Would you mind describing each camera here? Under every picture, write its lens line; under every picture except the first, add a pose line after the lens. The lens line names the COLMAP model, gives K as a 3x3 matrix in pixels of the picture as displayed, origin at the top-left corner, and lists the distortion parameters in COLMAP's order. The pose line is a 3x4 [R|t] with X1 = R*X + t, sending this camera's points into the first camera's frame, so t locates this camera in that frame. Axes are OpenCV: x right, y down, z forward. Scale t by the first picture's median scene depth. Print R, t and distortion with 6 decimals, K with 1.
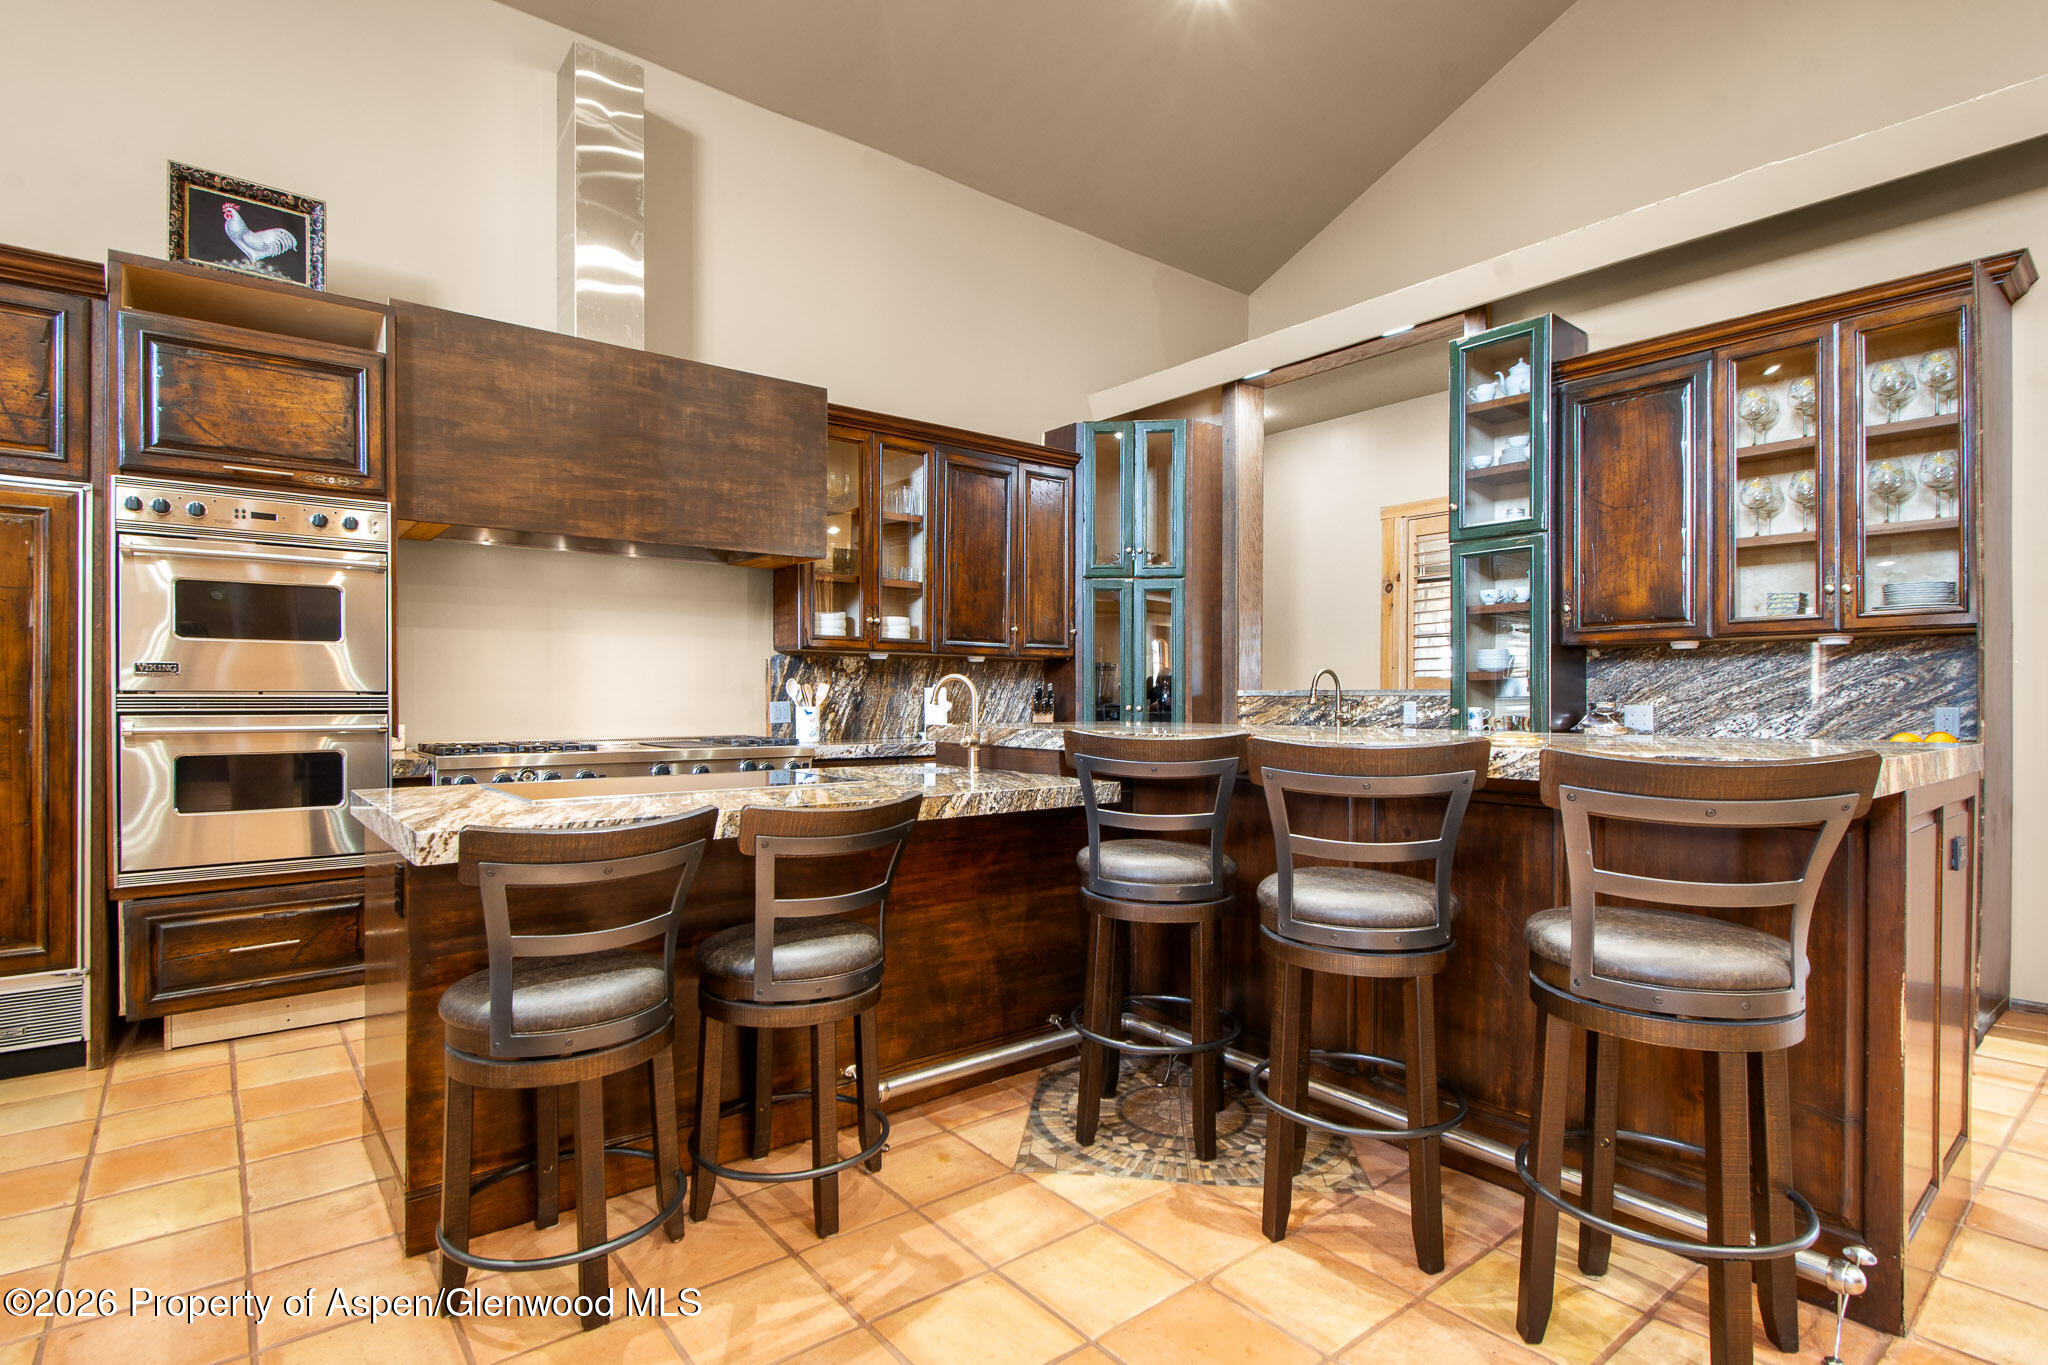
lens RADIAL K [[1021.3, 0, 1027.9], [0, 1021.3, 699.9], [0, 0, 1]] dist [-0.000357, -0.001708]
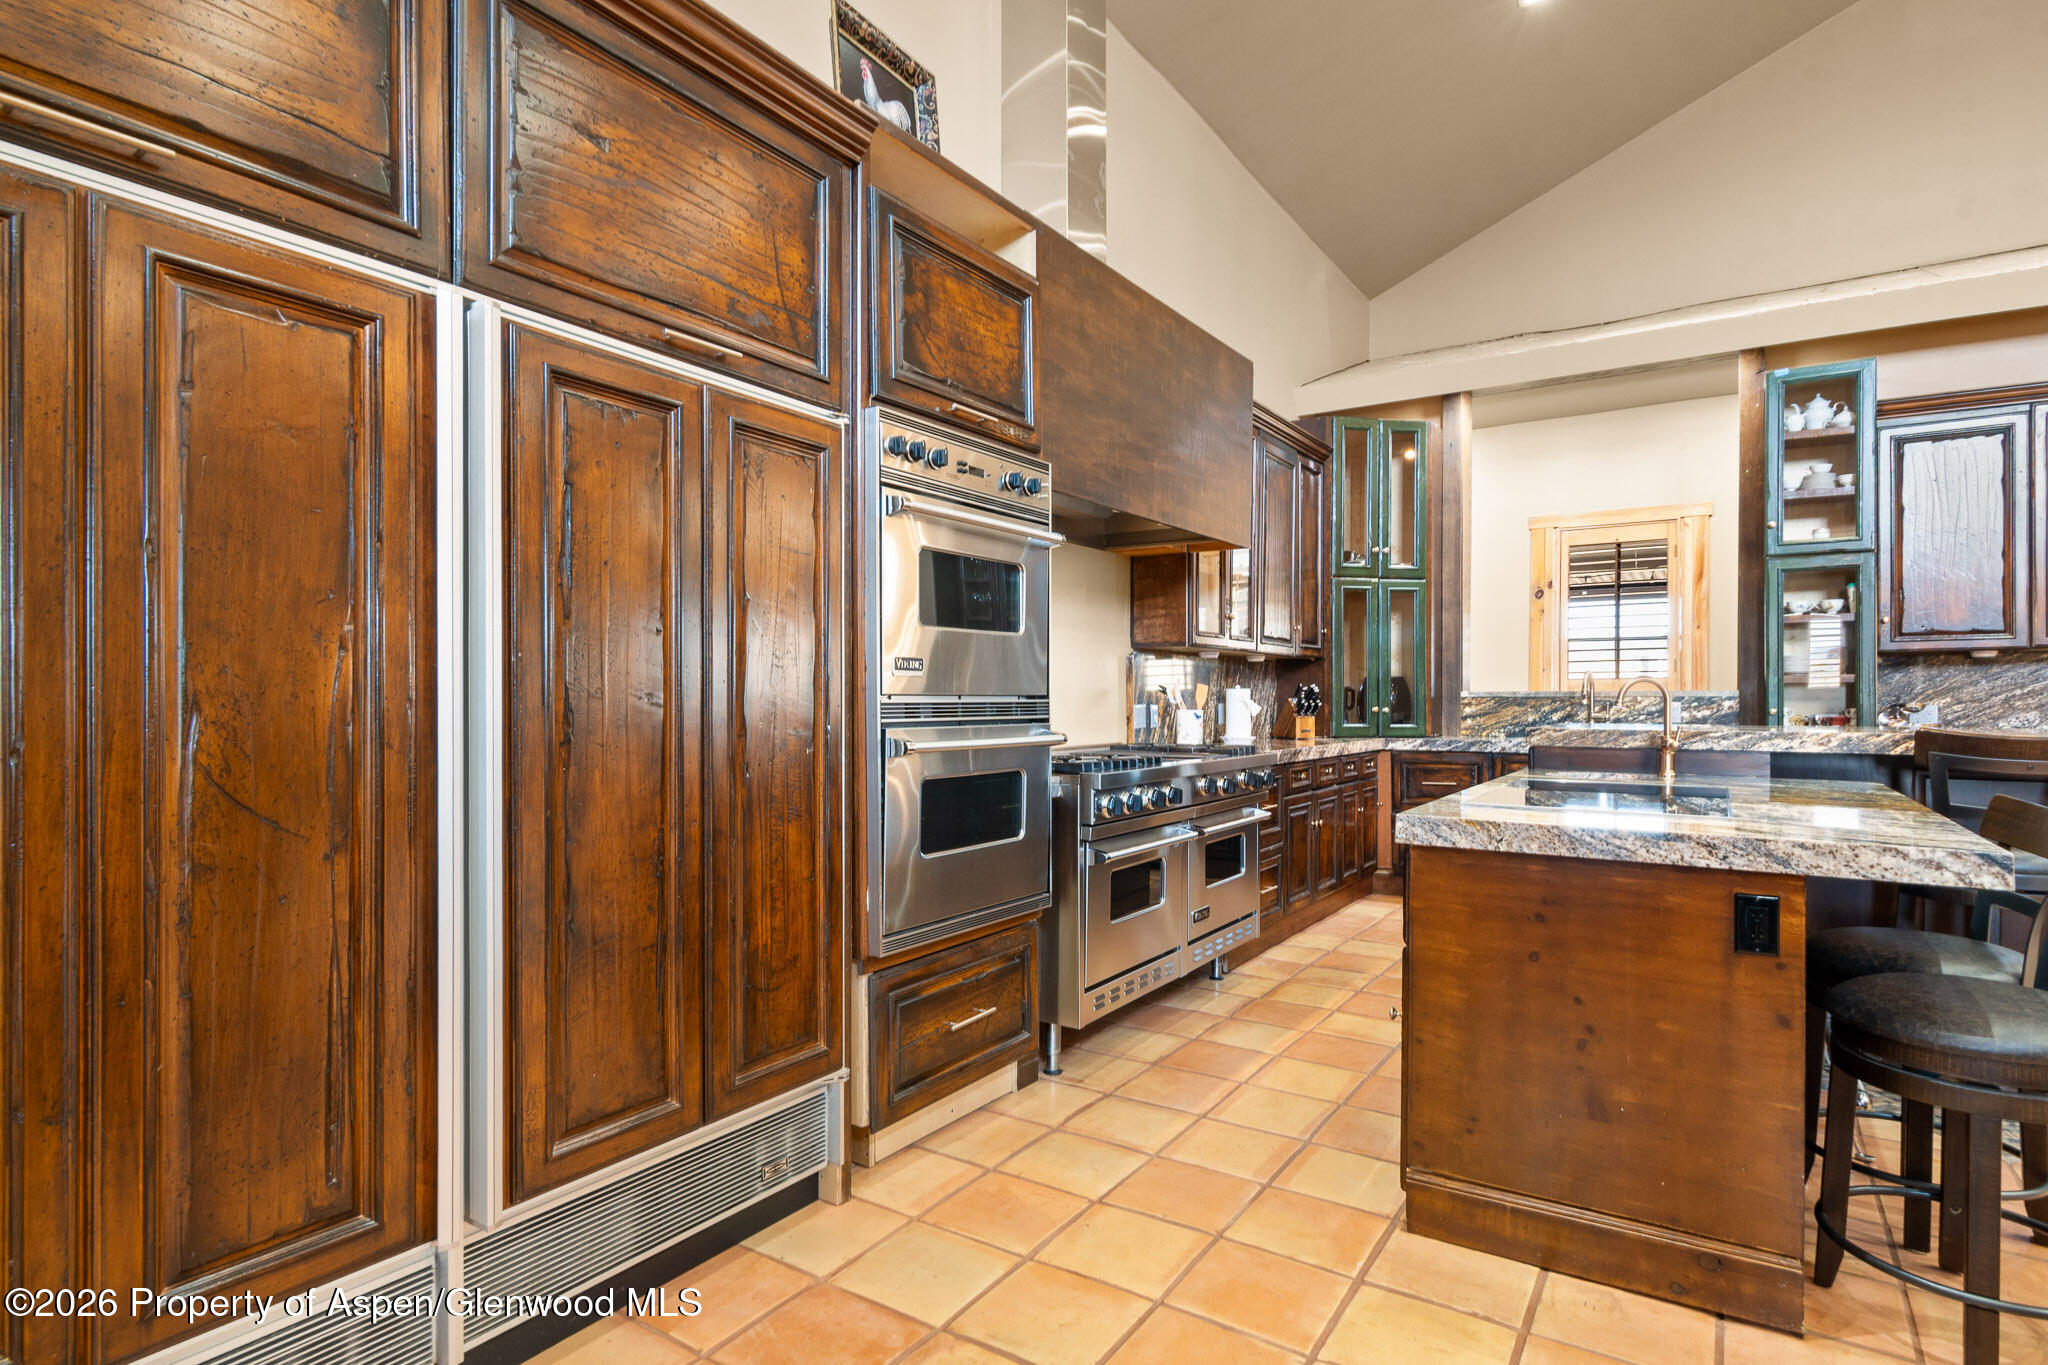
lens RADIAL K [[1063.2, 0, 1043.4], [0, 1063.2, 709.0], [0, 0, 1]] dist [-0.002629, -0.001547]
pose [[0.954091, -0.004600, 0.299482, -0.728210], [0.001737, 0.999950, 0.009825, -0.004120], [-0.299512, -0.008854, 0.954051, 0.156303]]
